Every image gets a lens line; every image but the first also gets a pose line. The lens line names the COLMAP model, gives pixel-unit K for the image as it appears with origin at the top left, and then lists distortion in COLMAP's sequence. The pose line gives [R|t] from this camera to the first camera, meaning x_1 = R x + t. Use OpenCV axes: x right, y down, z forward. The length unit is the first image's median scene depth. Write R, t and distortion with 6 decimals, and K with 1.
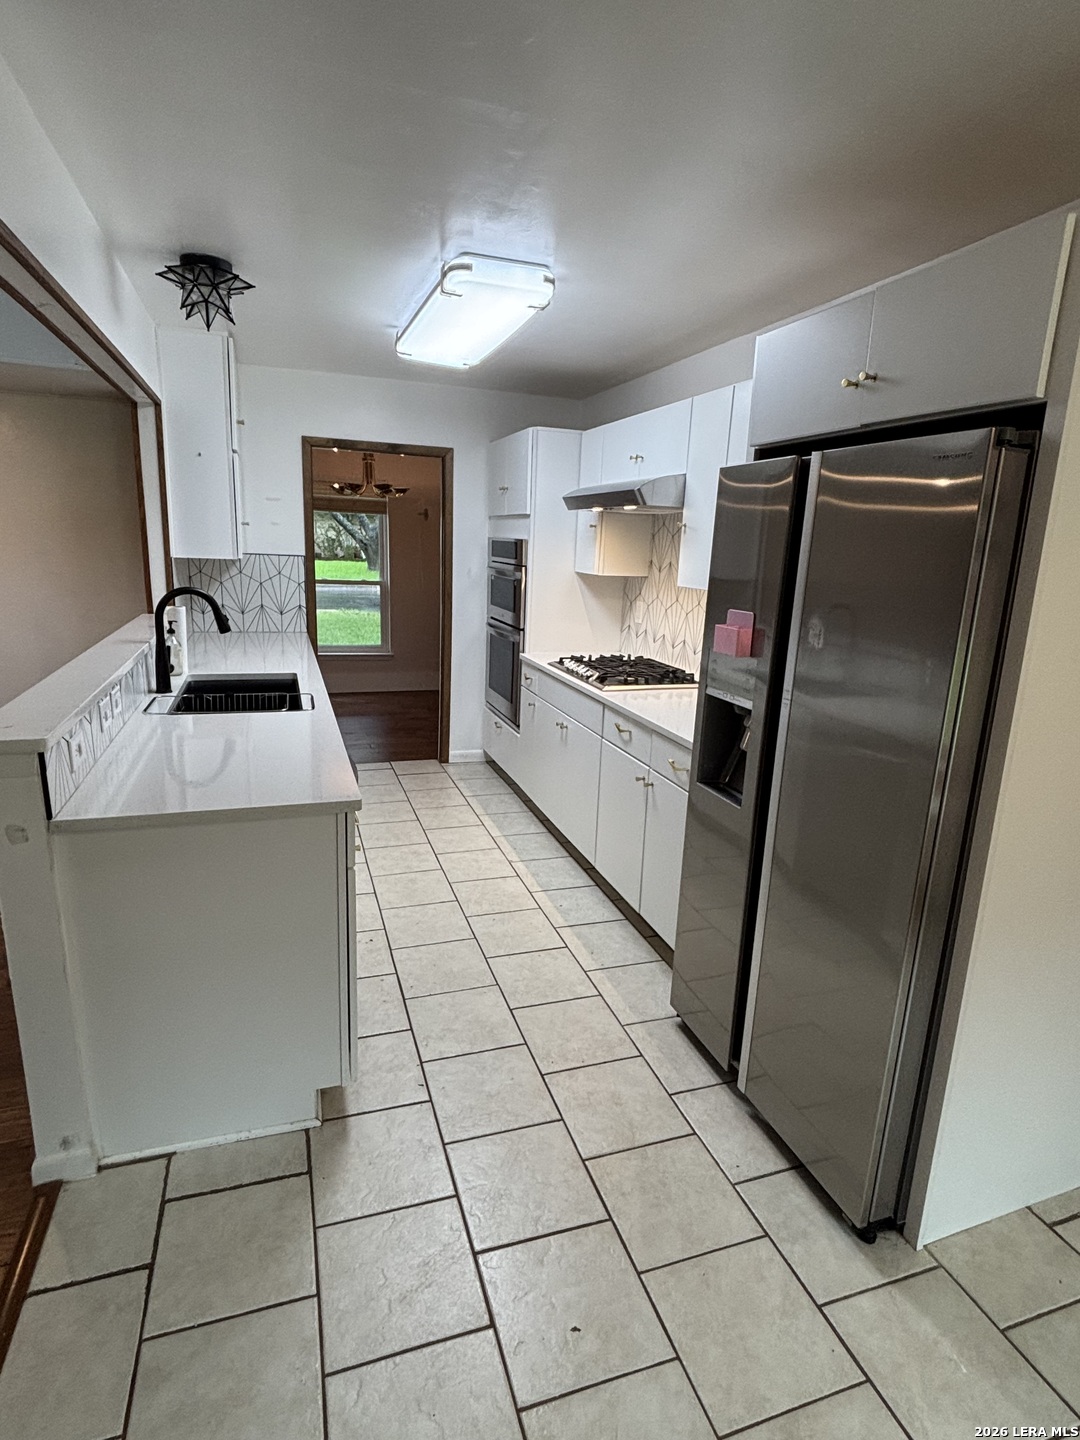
lens RADIAL K [[767.2, 0, 539.4], [0, 767.2, 725.5], [0, 0, 1]] dist [0.004513, 0.000122]
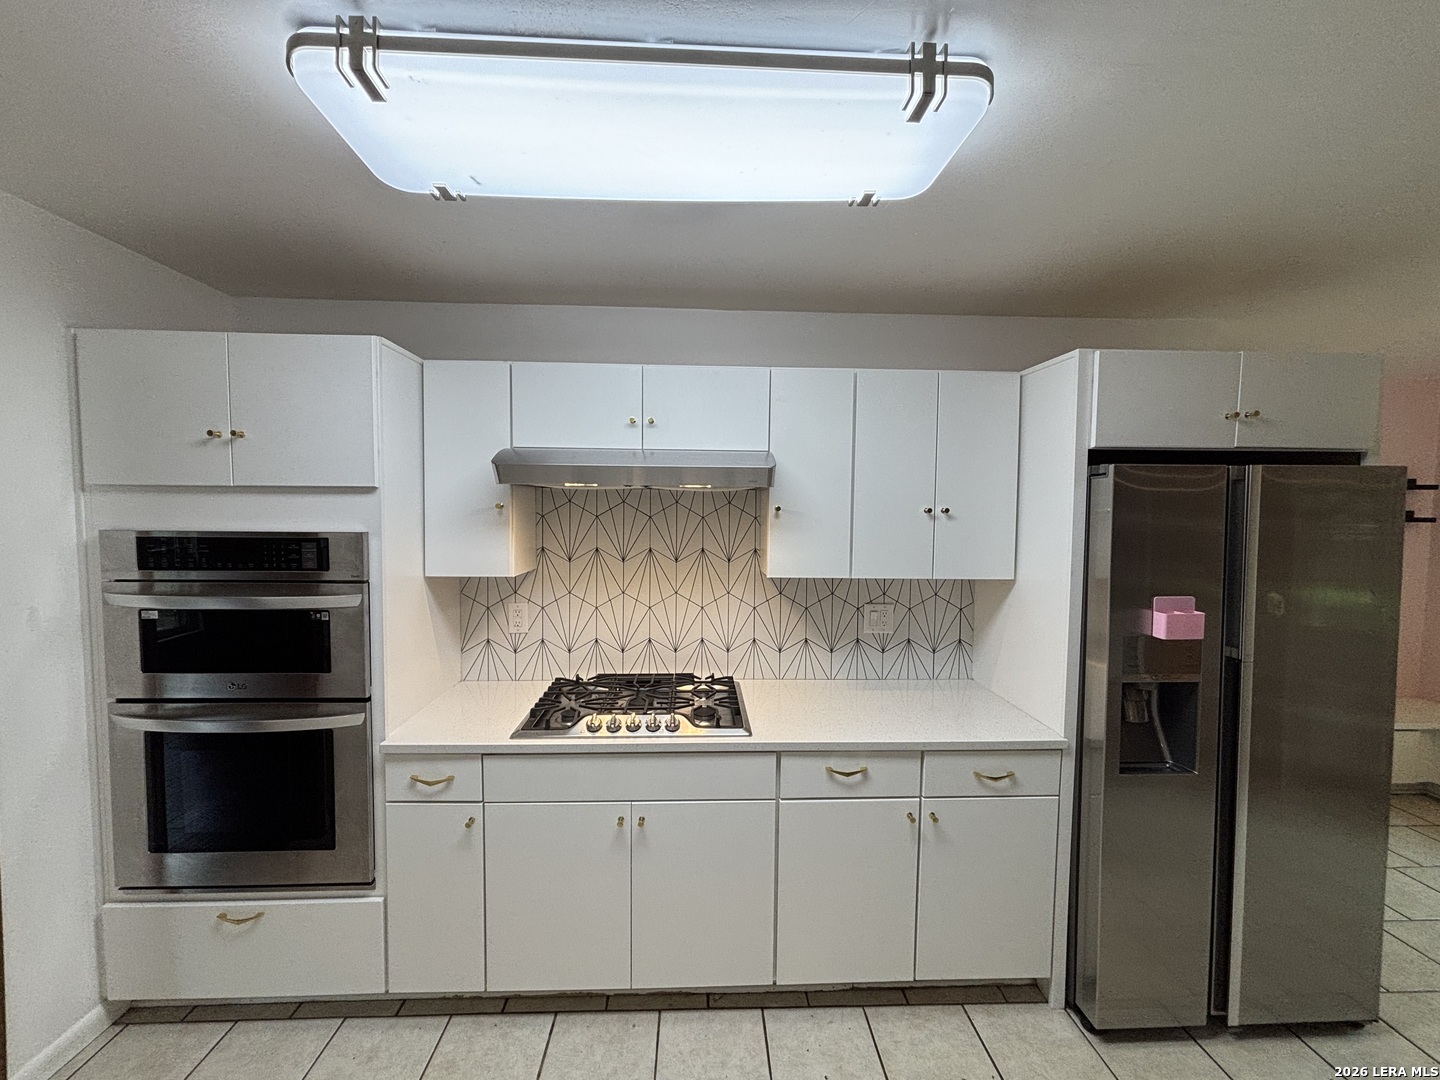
lens RADIAL K [[575.2, 0, 717.8], [0, 575.2, 529.3], [0, 0, 1]] dist [-0.004514, 0.001627]
pose [[0.285581, -0.076942, 0.955261, -0.354401], [0.227545, 0.973712, 0.010402, -0.205755], [-0.930950, 0.214394, 0.295581, 0.694034]]
